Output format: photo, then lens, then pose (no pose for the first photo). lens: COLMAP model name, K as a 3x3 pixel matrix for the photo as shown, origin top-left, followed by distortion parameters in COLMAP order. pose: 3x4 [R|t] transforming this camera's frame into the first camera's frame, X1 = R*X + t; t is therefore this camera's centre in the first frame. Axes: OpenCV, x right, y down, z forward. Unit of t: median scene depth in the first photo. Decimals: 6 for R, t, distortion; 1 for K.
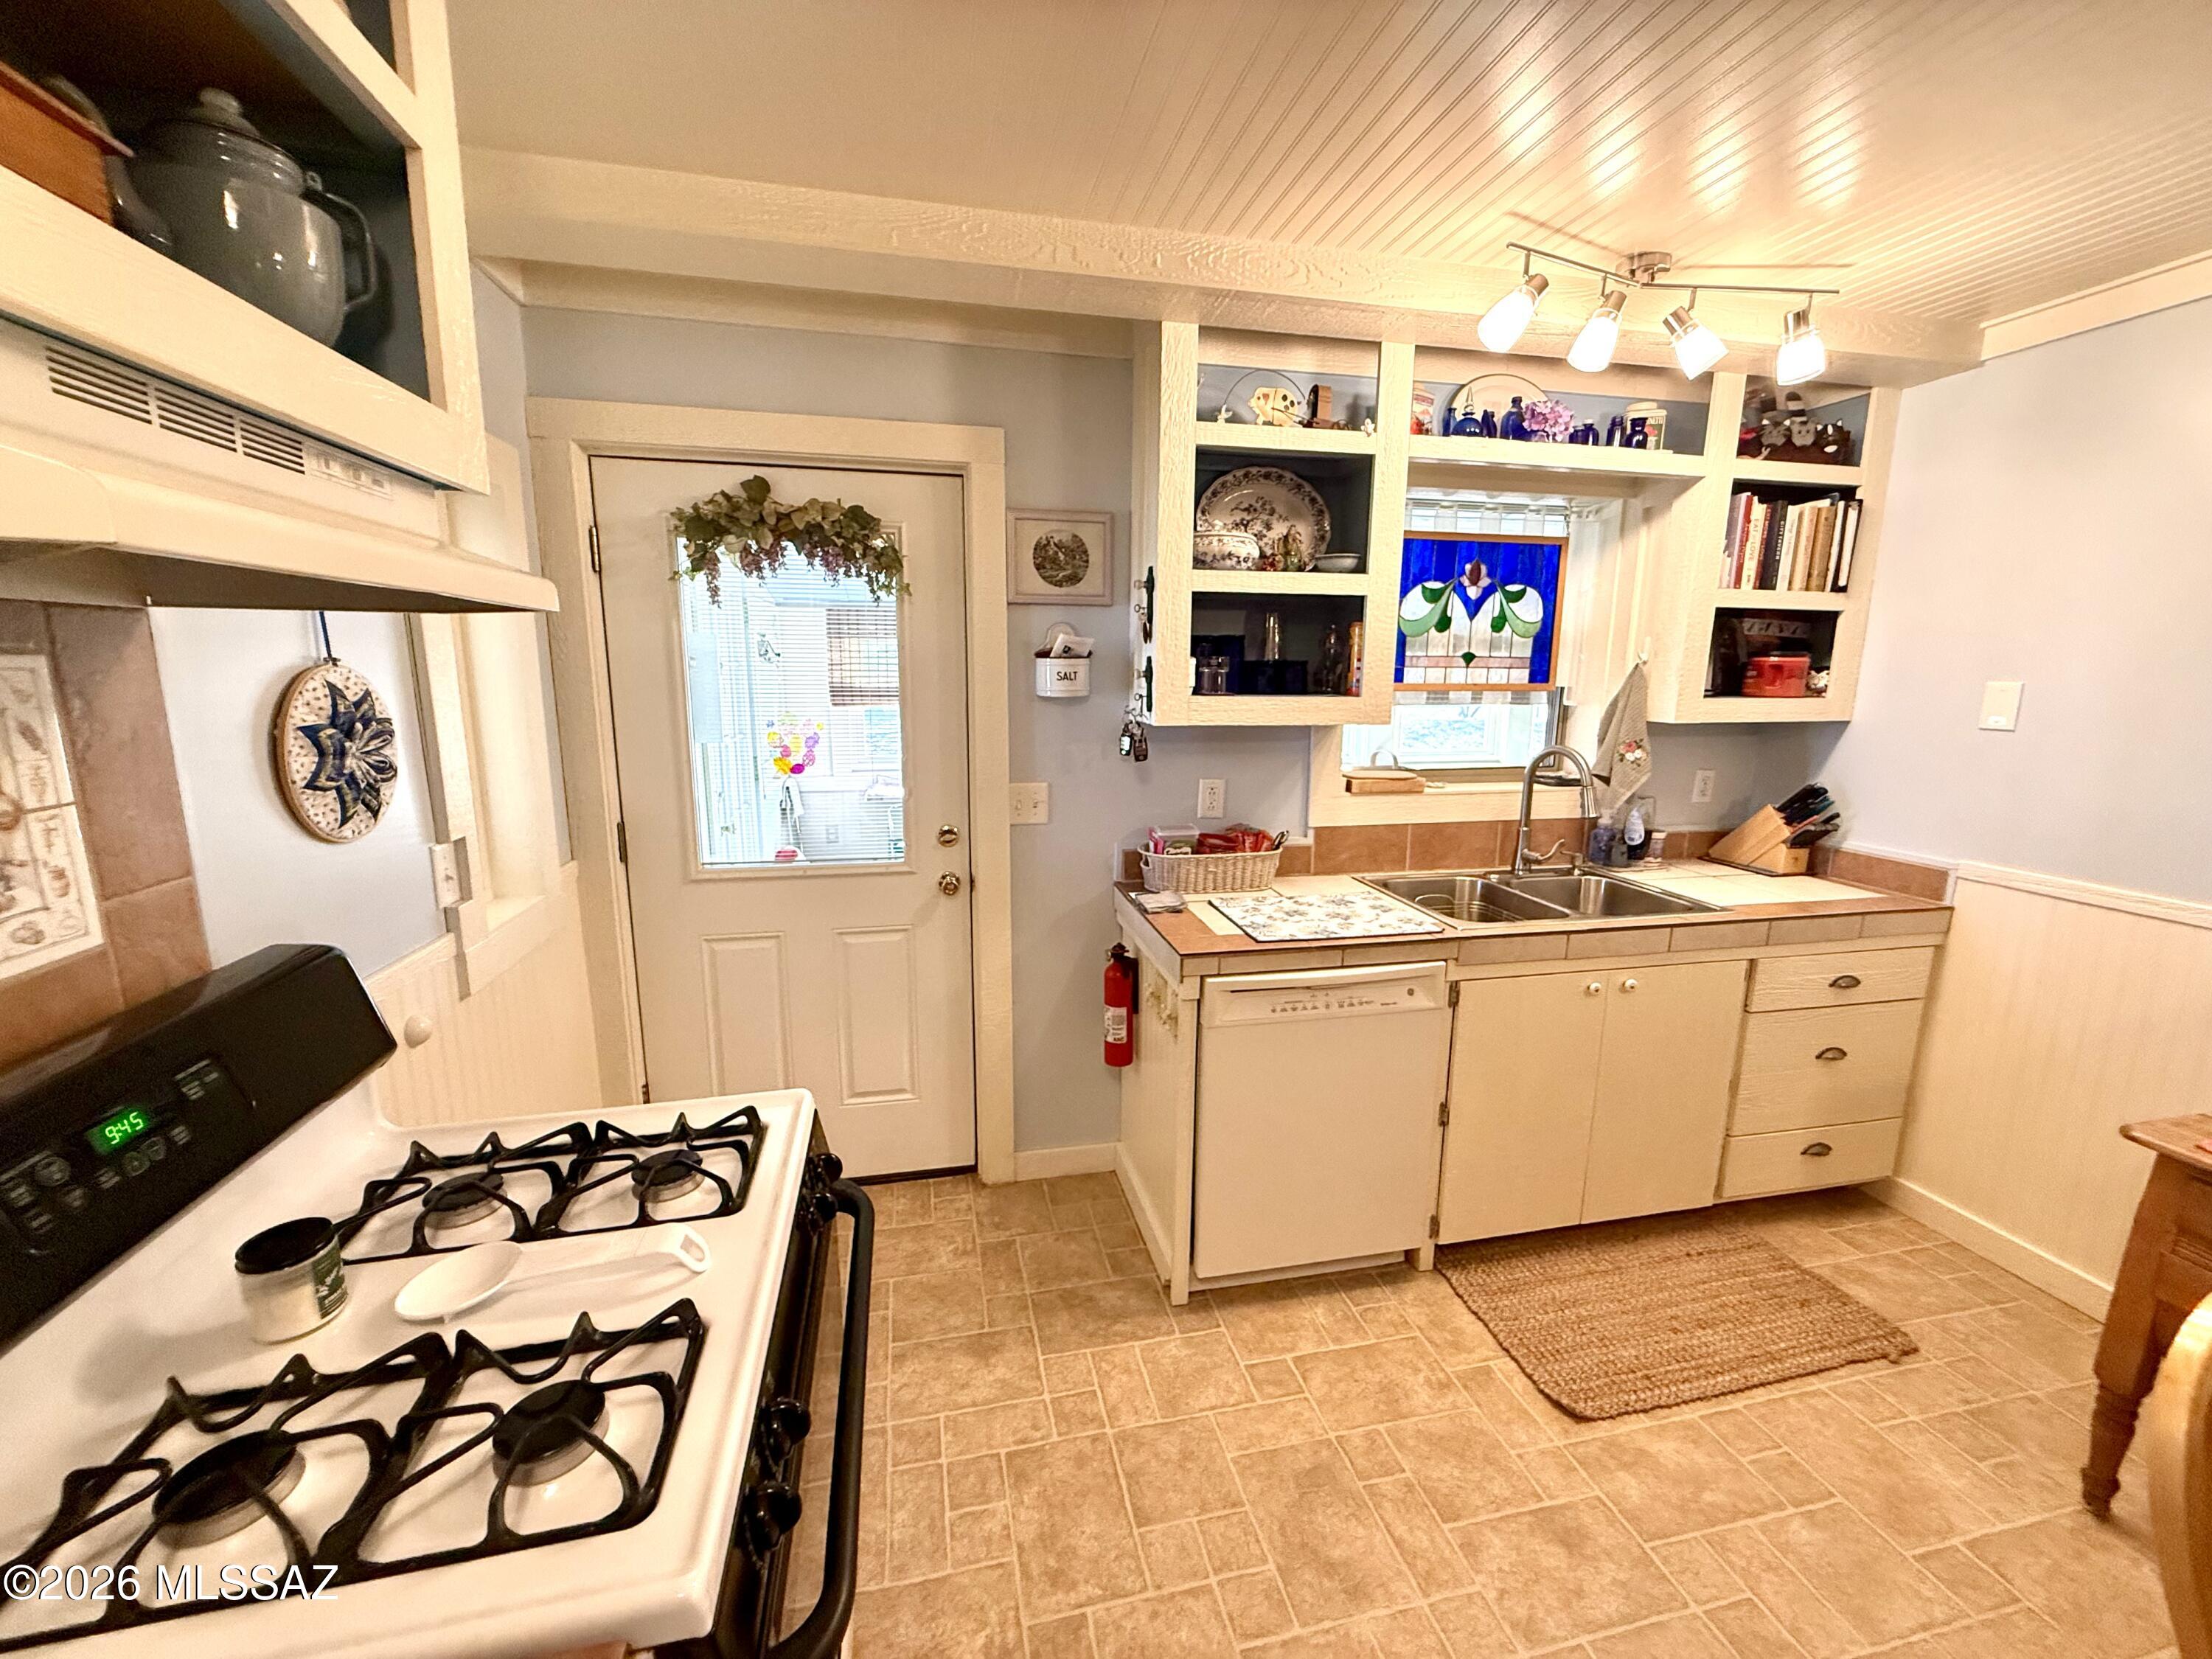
lens RADIAL K [[882.8, 0, 1106.0], [0, 882.8, 829.5], [0, 0, 1]] dist [0.000091, -0.000026]
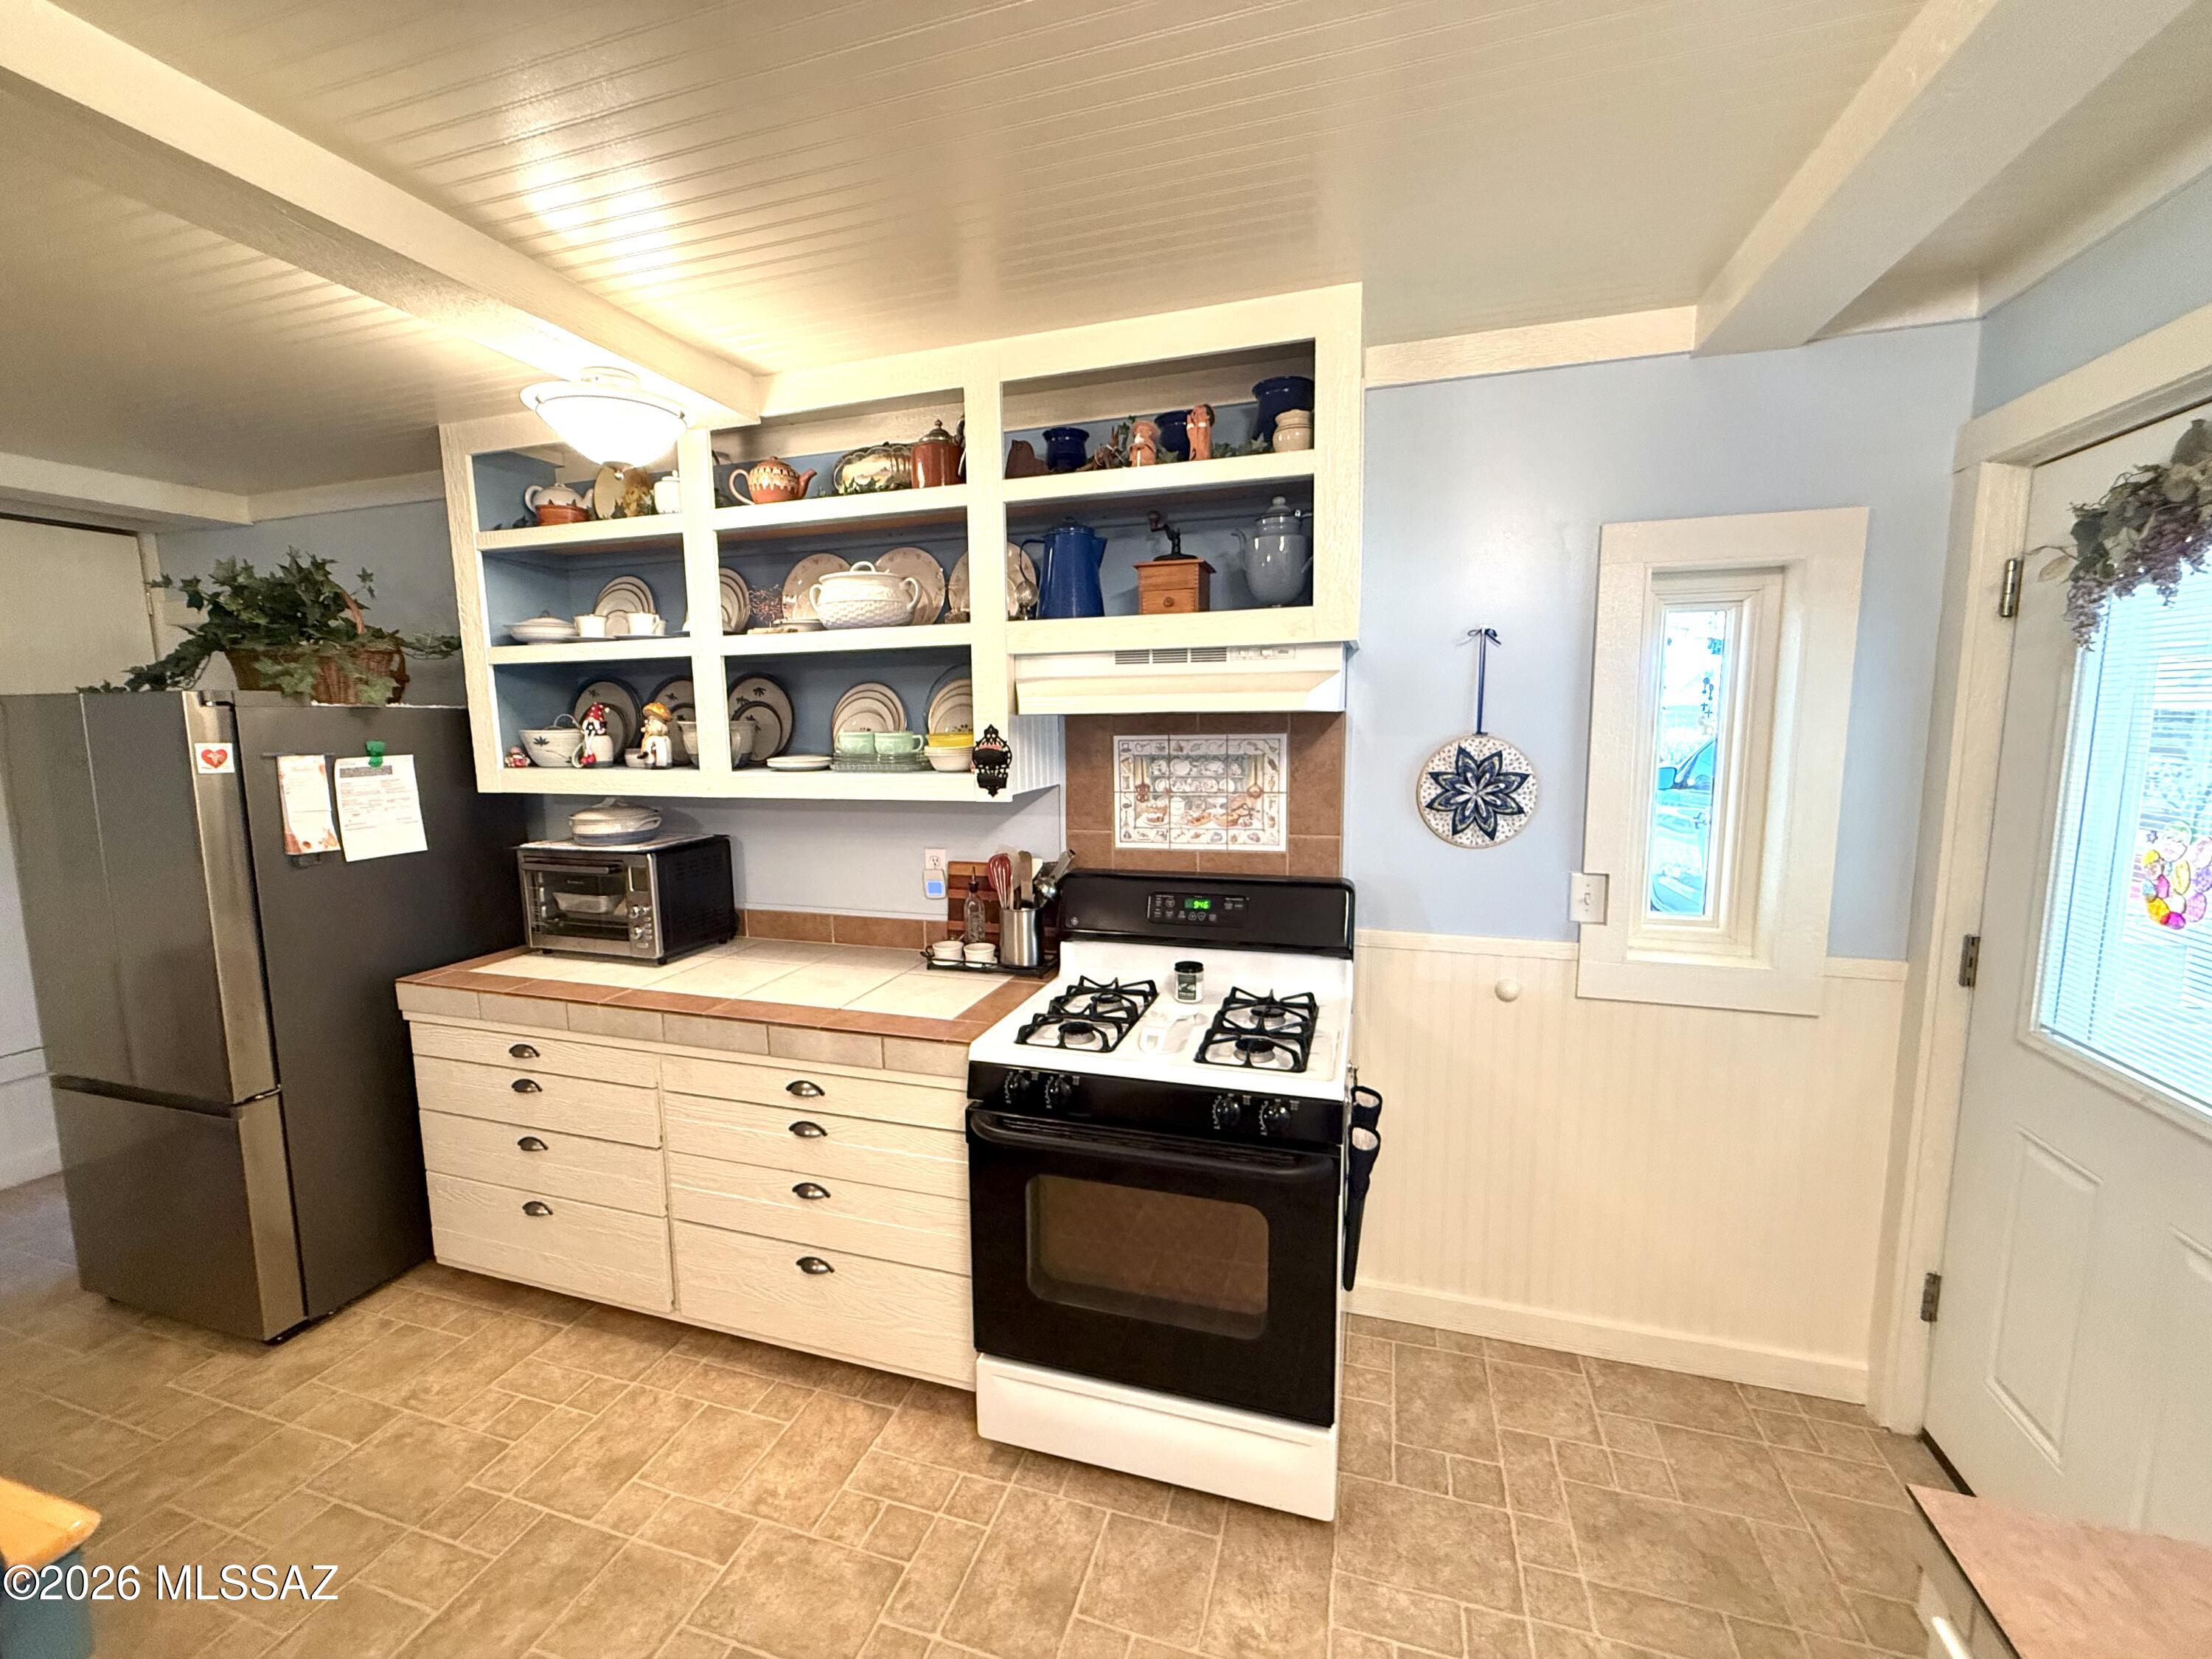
lens RADIAL K [[884.3, 0, 1099.5], [0, 884.3, 825.7], [0, 0, 1]] dist [0.000150, 0.000033]
pose [[-0.497540, 0.101849, -0.861441, 0.507763], [-0.149138, 0.968252, 0.200615, -0.147856], [0.854524, 0.228288, -0.466555, 0.711738]]
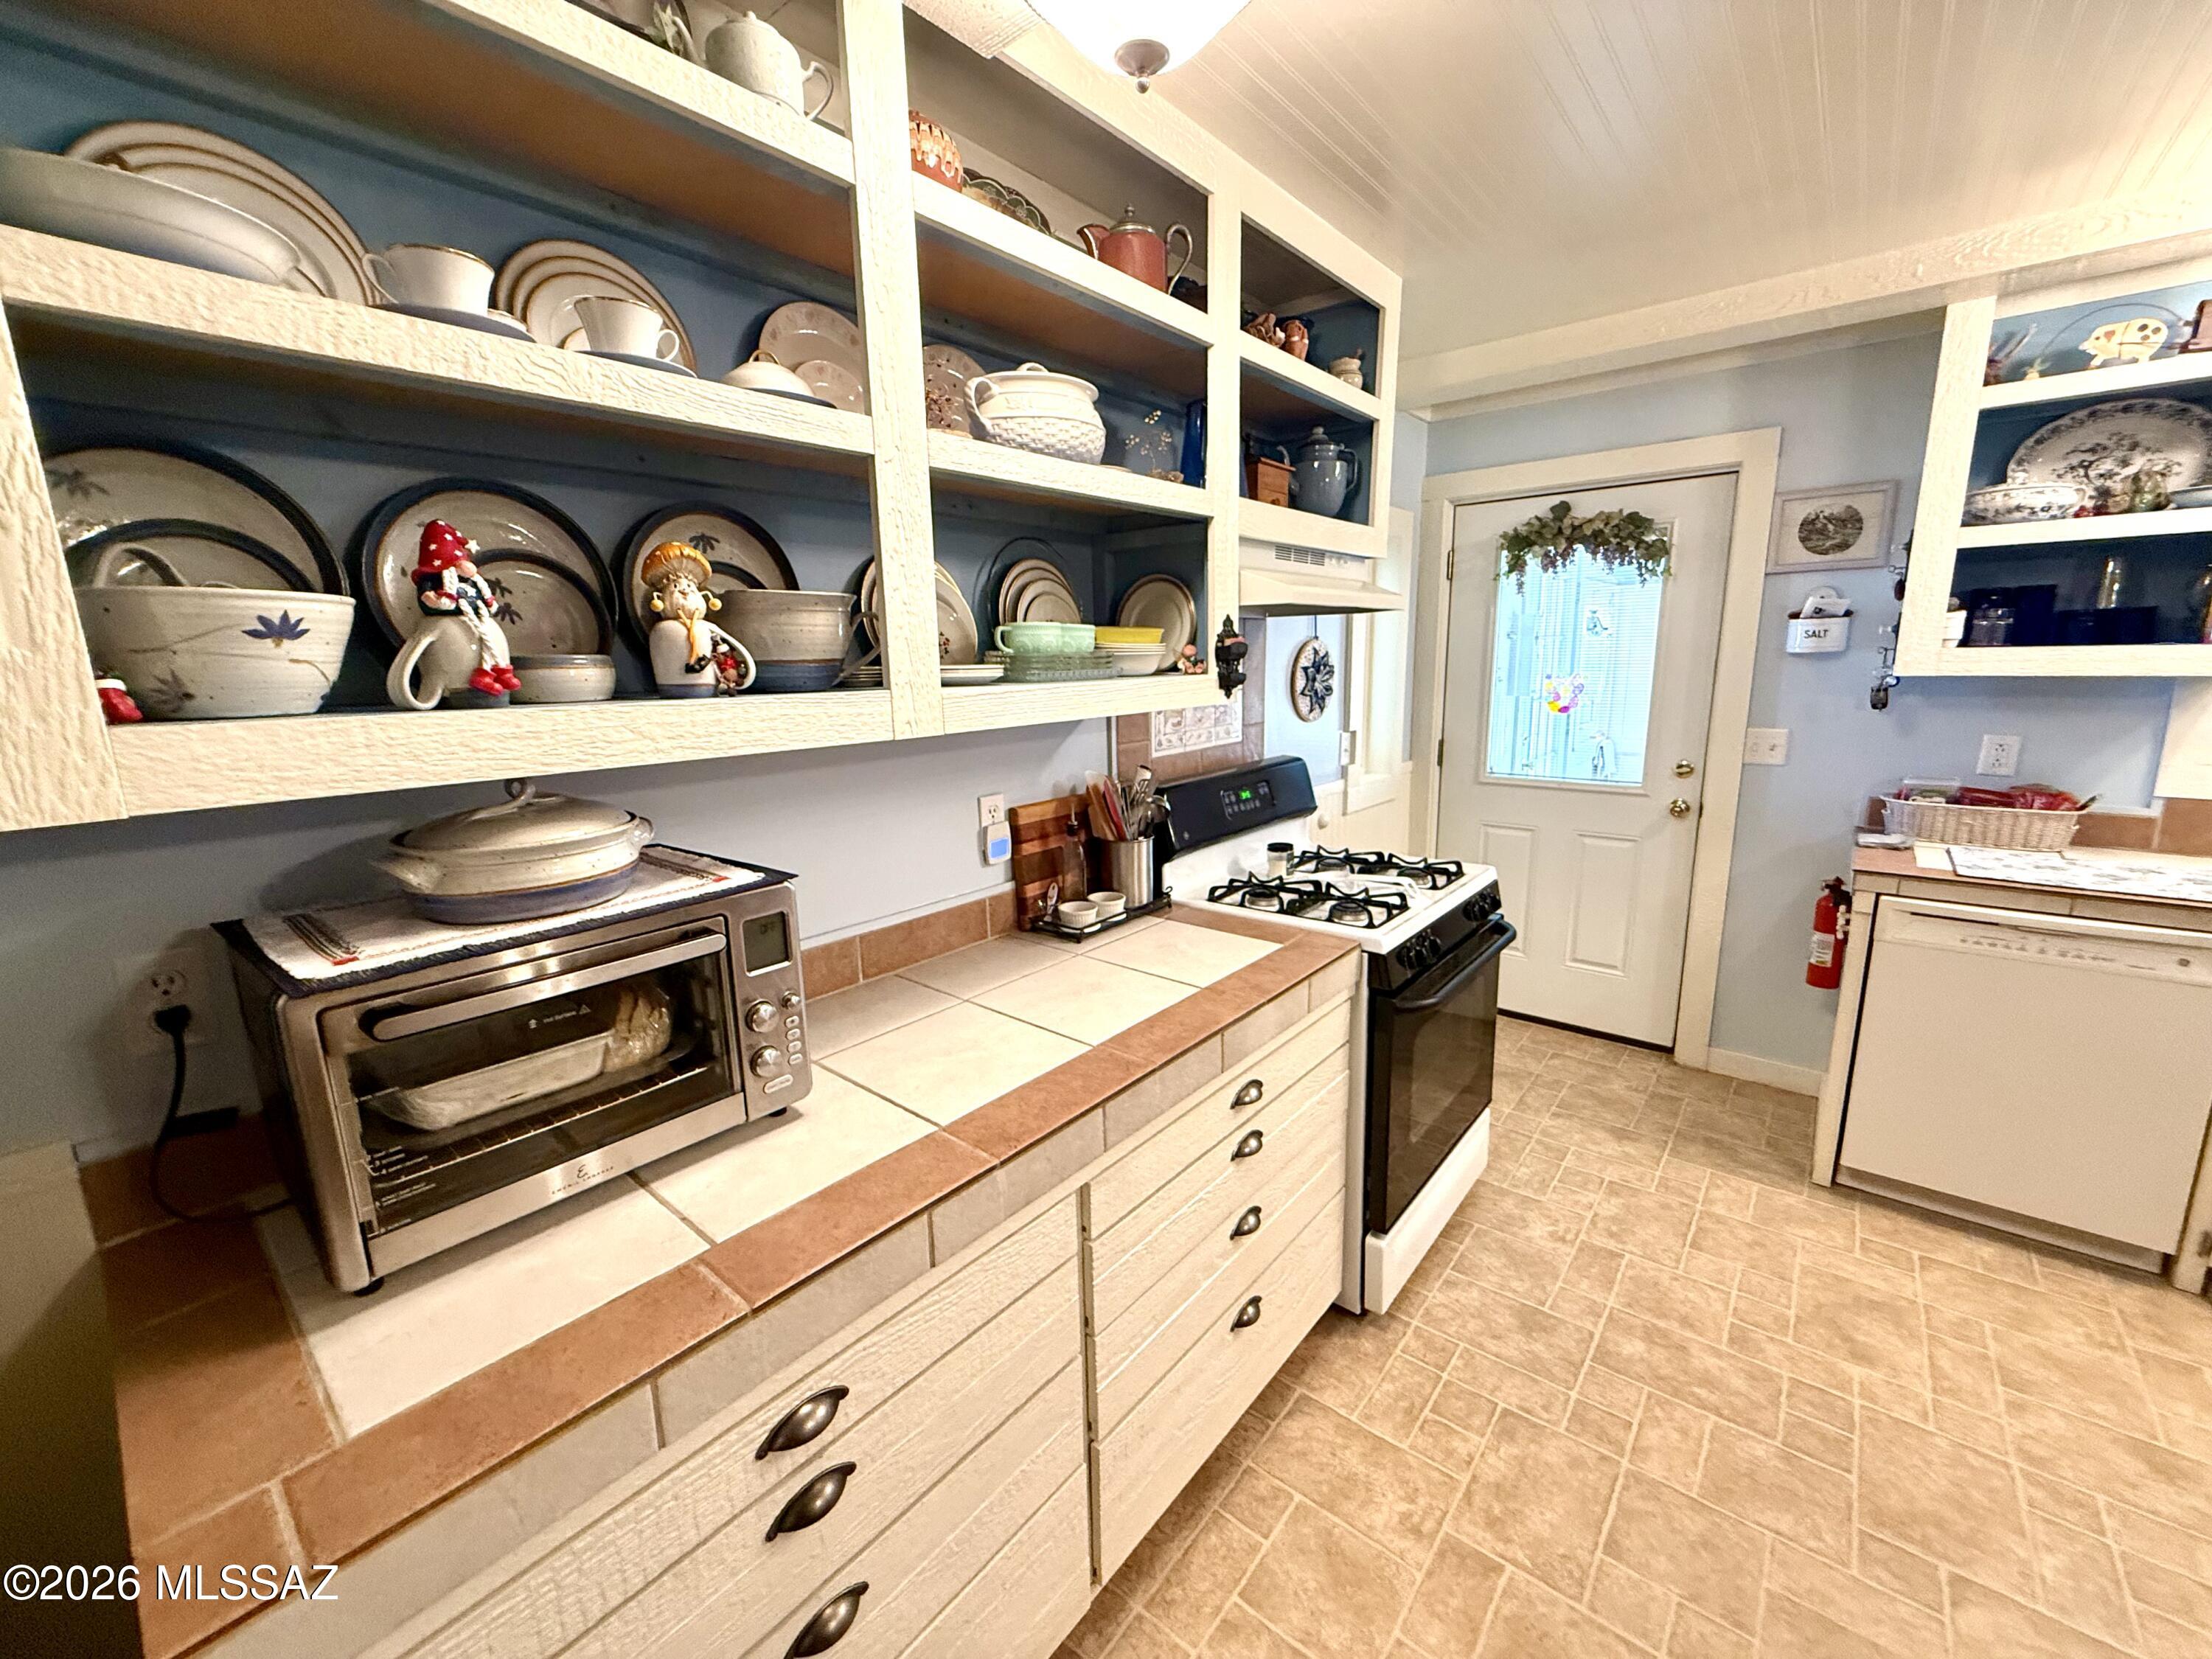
lens RADIAL K [[882.8, 0, 1106.0], [0, 882.8, 829.5], [0, 0, 1]] dist [0.000091, -0.000026]
pose [[0.608909, 0.133606, -0.781908, 0.341616], [-0.117412, 0.990036, 0.077735, 0.100753], [0.784503, 0.044472, 0.618528, -0.437055]]
